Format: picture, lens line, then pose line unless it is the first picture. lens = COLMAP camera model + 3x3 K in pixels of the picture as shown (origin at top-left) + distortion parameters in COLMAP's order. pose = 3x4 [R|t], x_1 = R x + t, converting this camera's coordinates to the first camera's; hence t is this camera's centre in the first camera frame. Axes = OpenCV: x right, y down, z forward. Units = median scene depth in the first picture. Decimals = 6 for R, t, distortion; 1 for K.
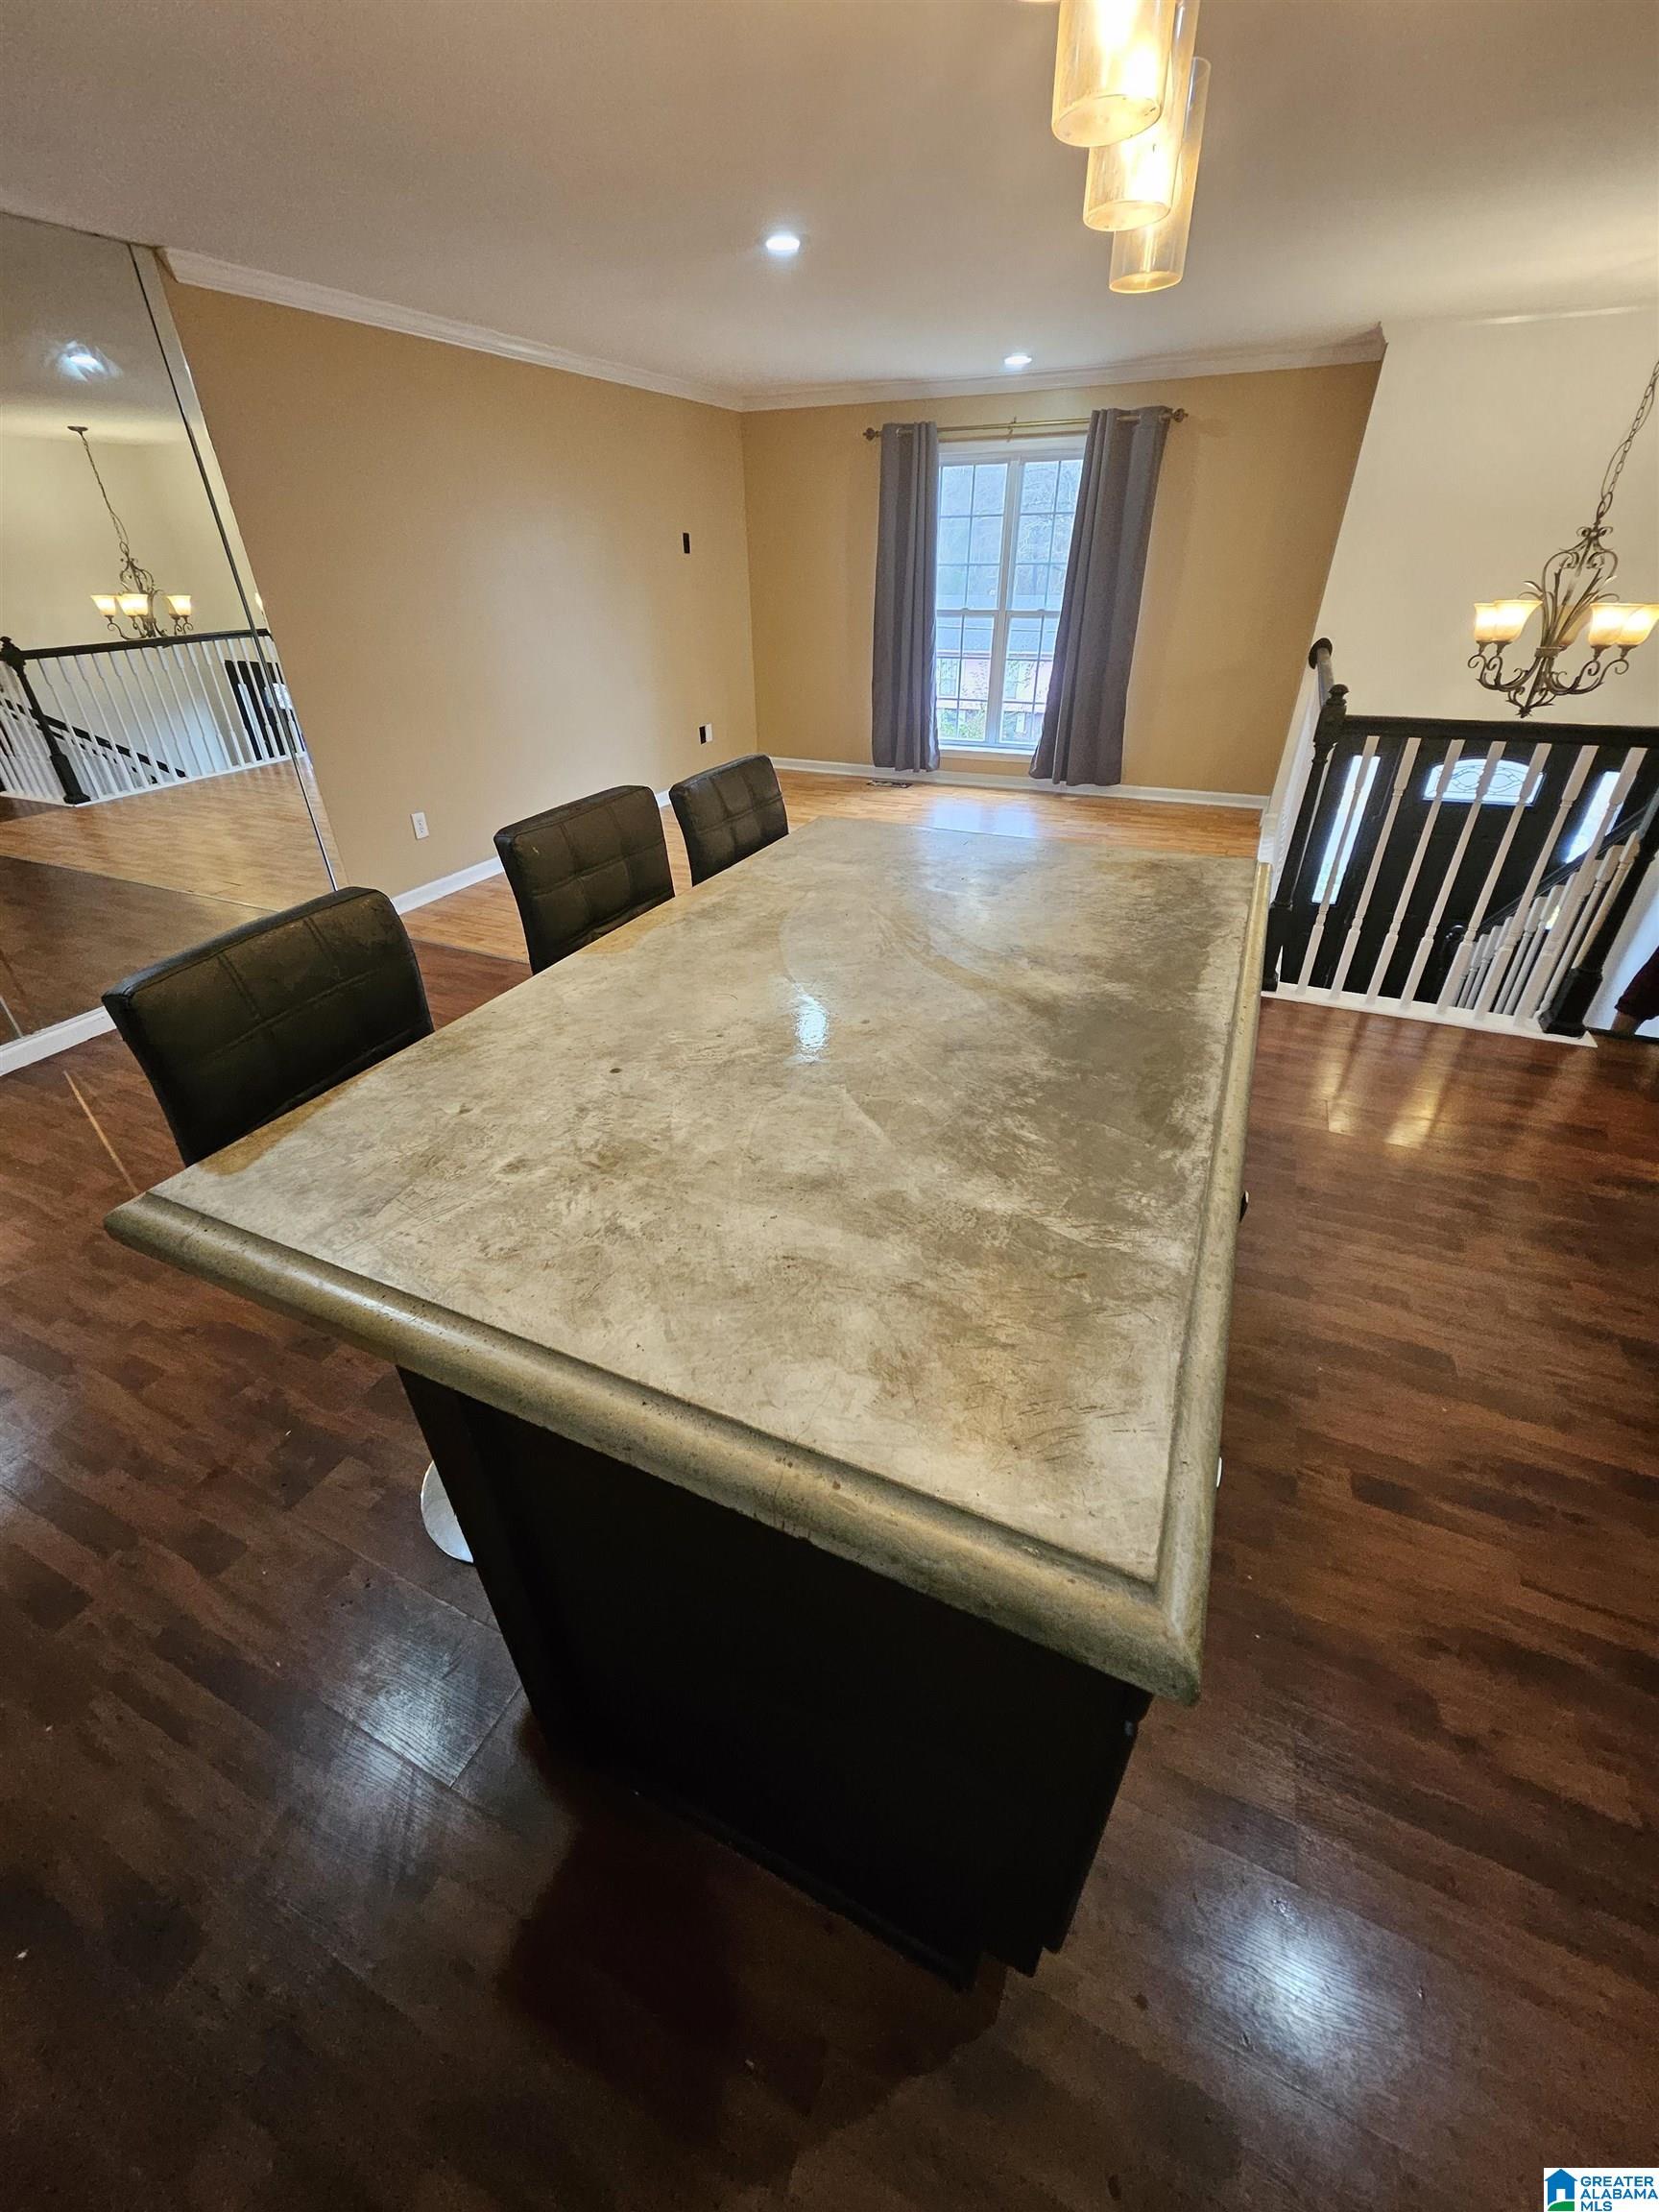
lens RADIAL K [[873.4, 0, 827.1], [0, 873.4, 1101.1], [0, 0, 1]] dist [0.001678, 0.000067]
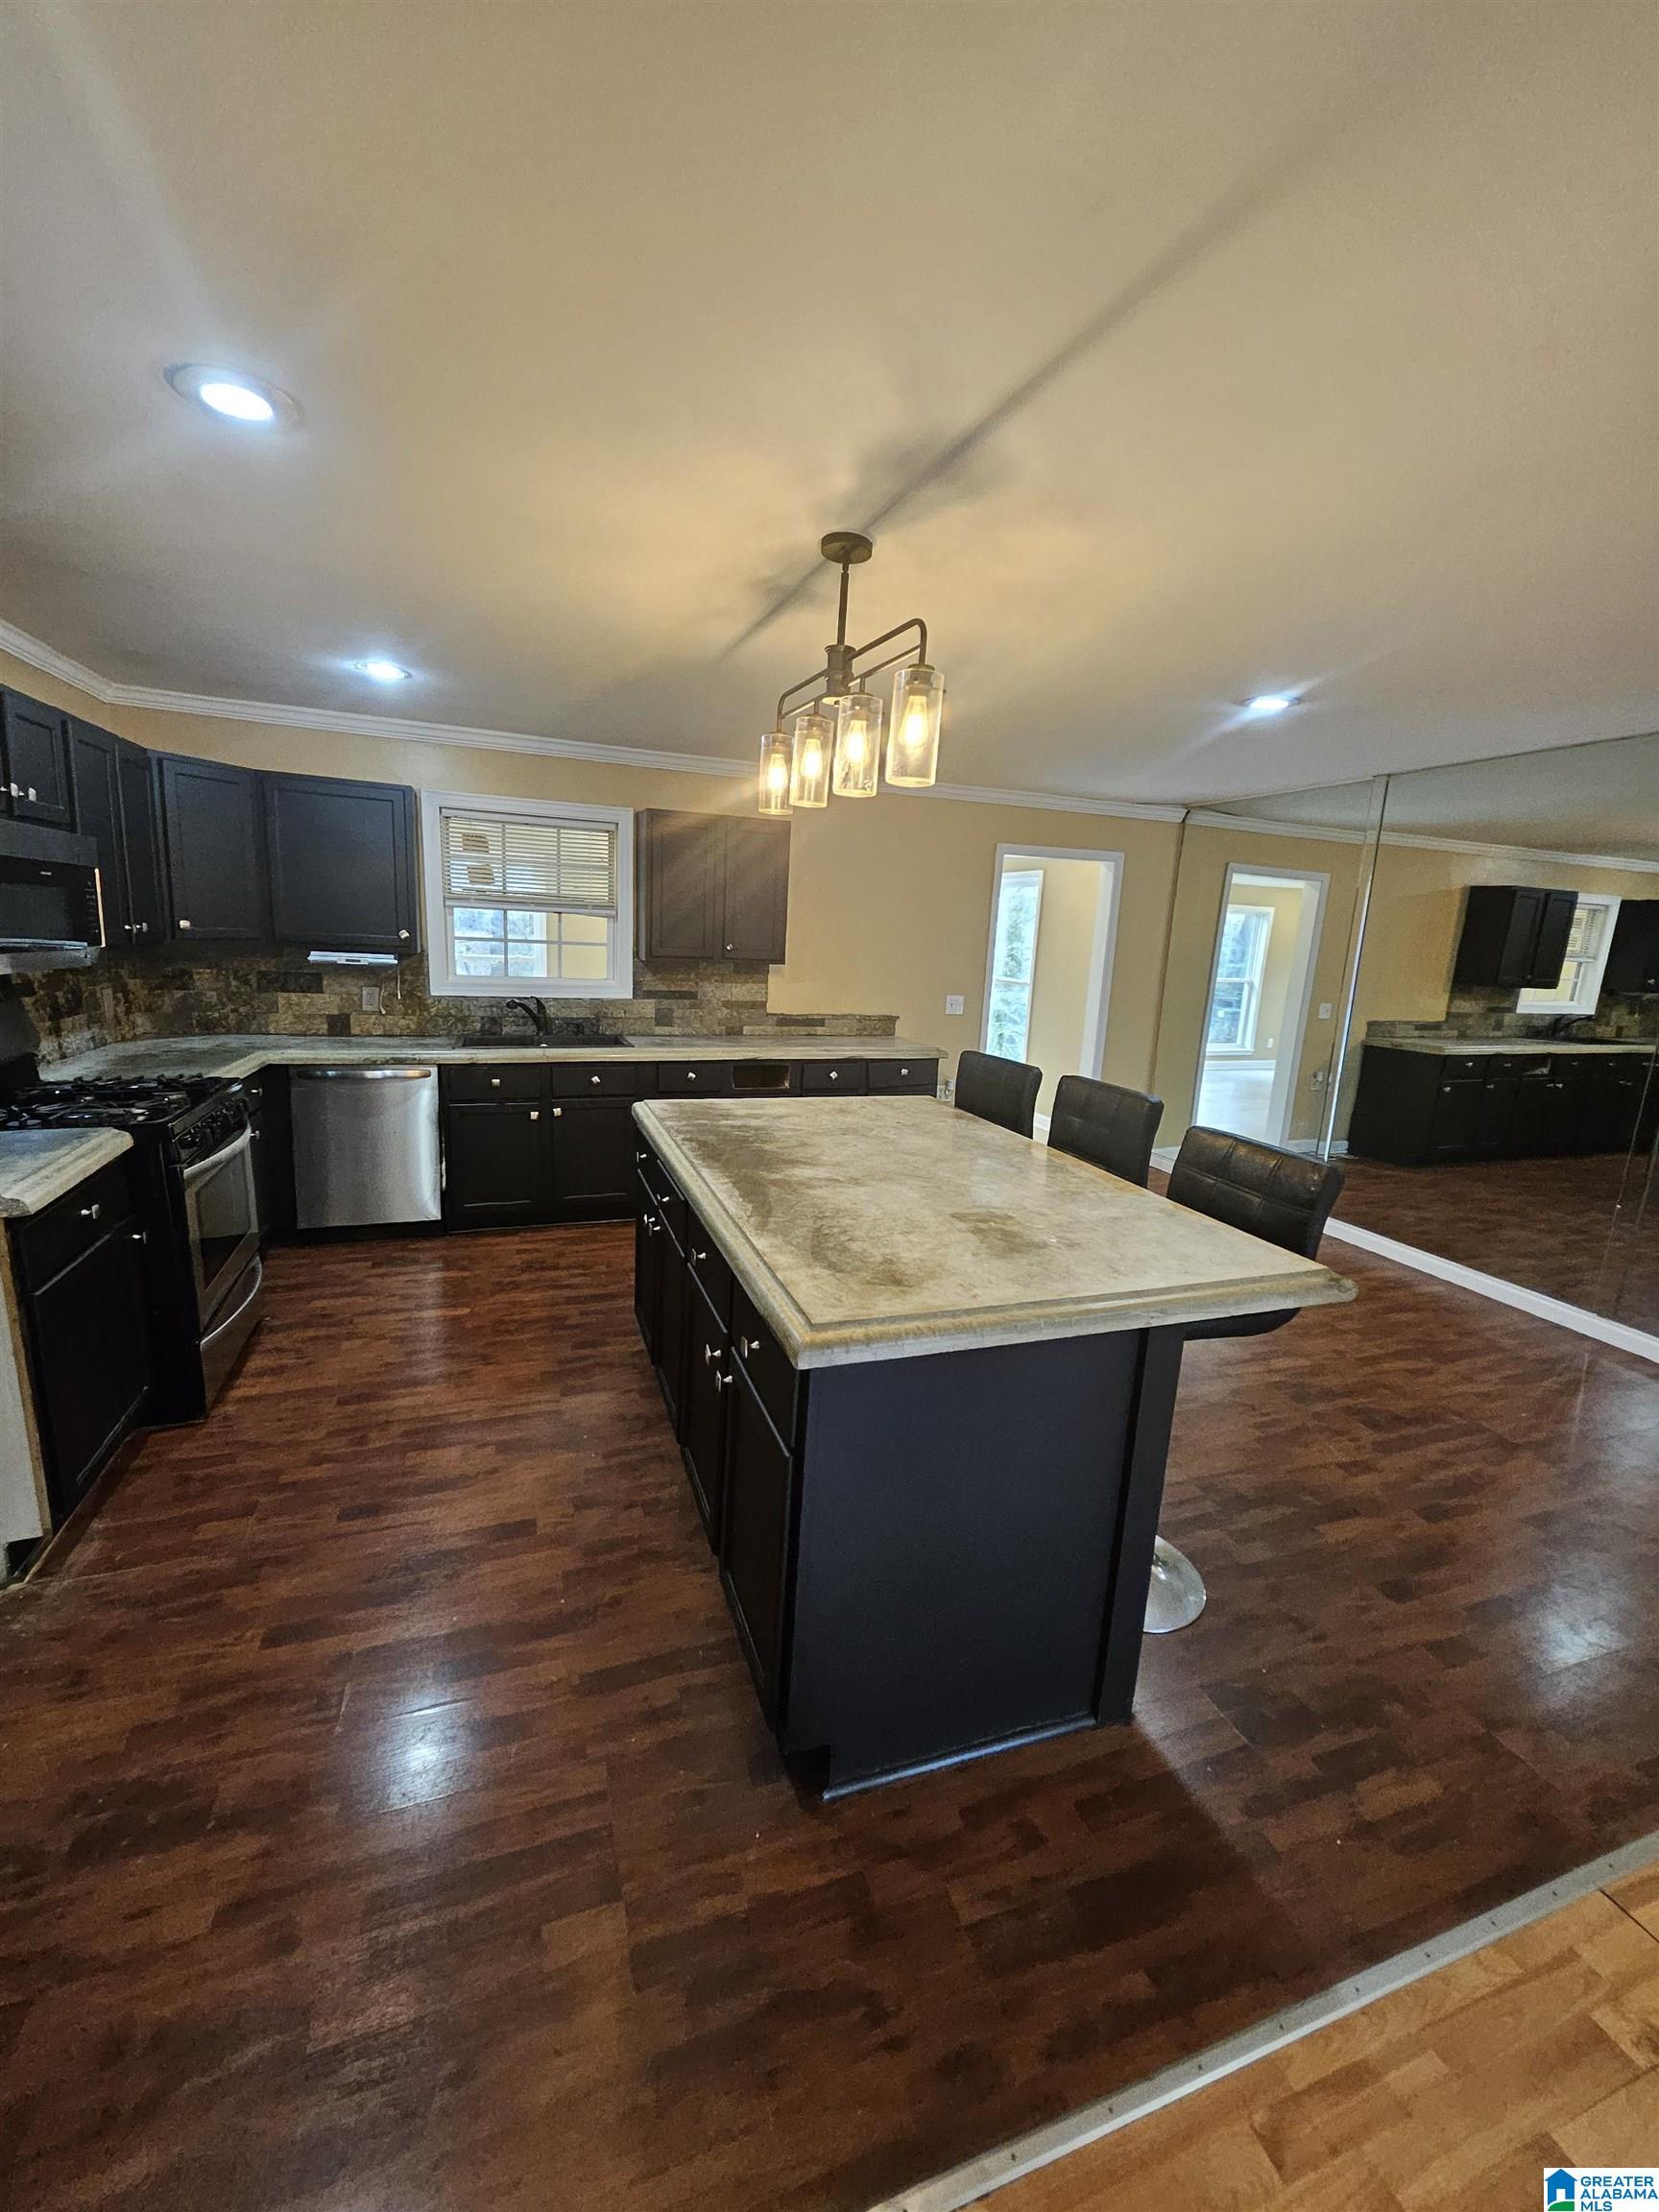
lens RADIAL K [[871.5, 0, 822.1], [0, 871.5, 1093.0], [0, 0, 1]] dist [0.002881, 0.000302]
pose [[-0.715285, 0.110099, -0.690105, 0.366961], [-0.401986, 0.742957, 0.535184, -0.306057], [0.571642, 0.660222, -0.487168, 0.473209]]
